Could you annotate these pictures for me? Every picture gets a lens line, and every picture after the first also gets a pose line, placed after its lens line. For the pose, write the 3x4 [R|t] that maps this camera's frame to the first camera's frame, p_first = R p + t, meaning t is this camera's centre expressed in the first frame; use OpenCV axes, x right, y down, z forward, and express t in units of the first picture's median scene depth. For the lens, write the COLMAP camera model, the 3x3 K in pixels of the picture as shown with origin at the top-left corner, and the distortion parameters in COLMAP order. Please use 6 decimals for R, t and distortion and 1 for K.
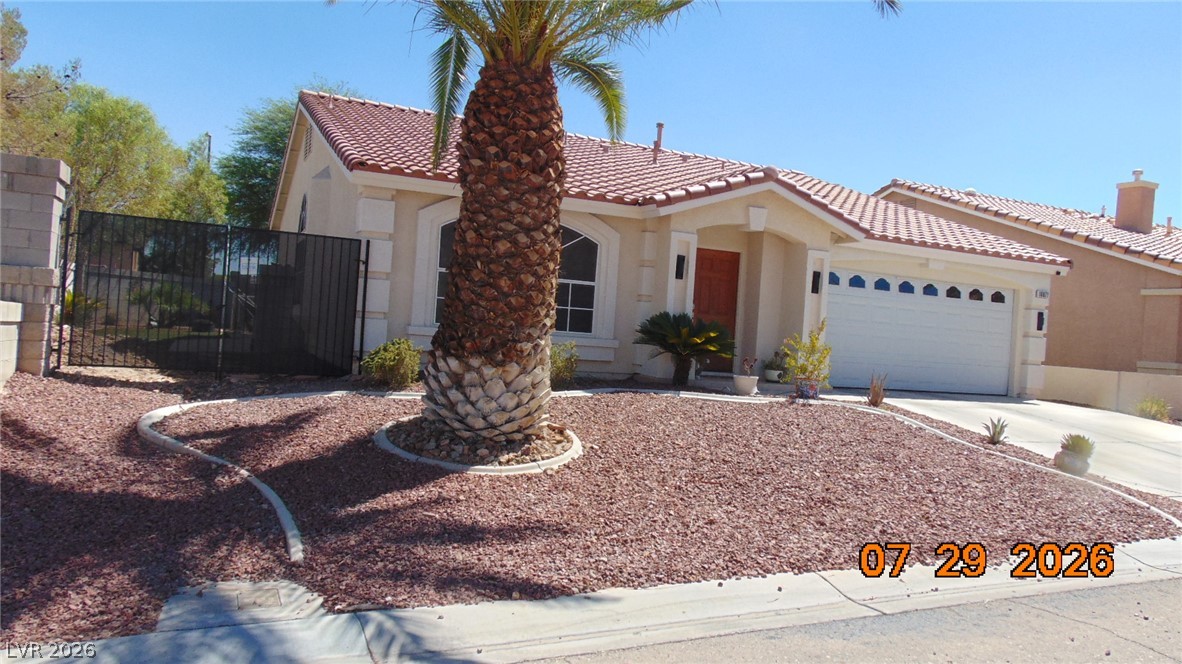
lens RADIAL K [[871.1, 0, 581.9], [0, 871.1, 332.7], [0, 0, 1]] dist [-0.051179, 0.081766]
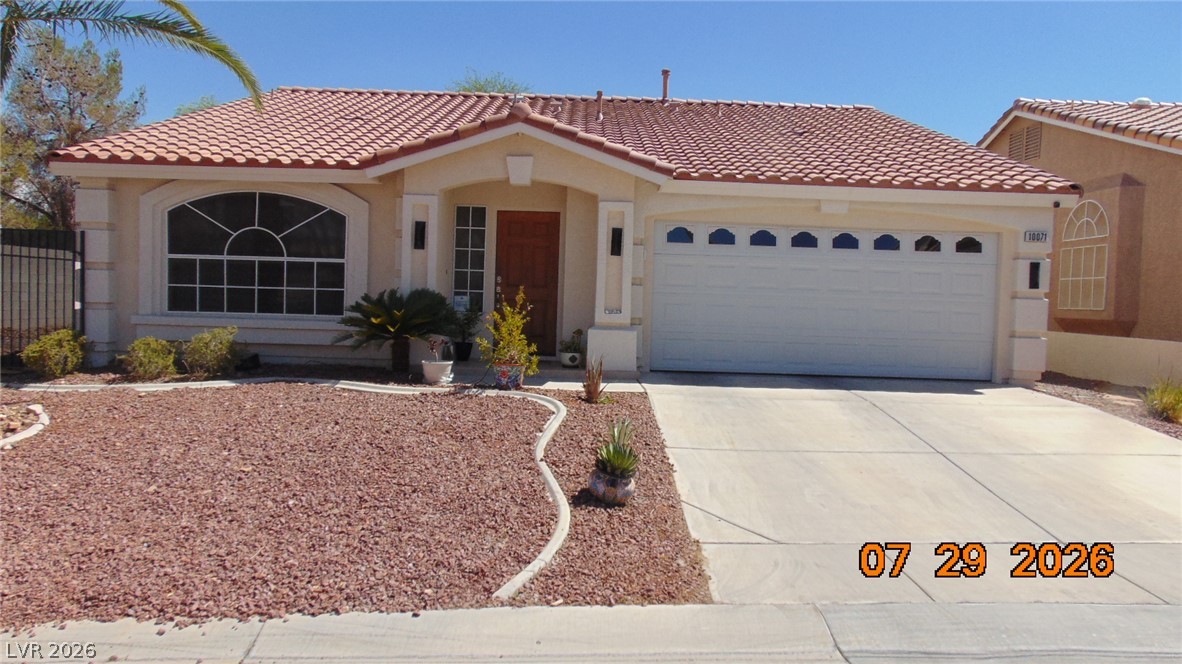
lens RADIAL K [[871.1, 0, 581.9], [0, 871.1, 332.7], [0, 0, 1]] dist [-0.051179, 0.081766]
pose [[0.922667, -0.026568, -0.384680, 0.662778], [0.034057, 0.999340, 0.012666, 0.017149], [0.384090, -0.024787, 0.922963, 0.302983]]
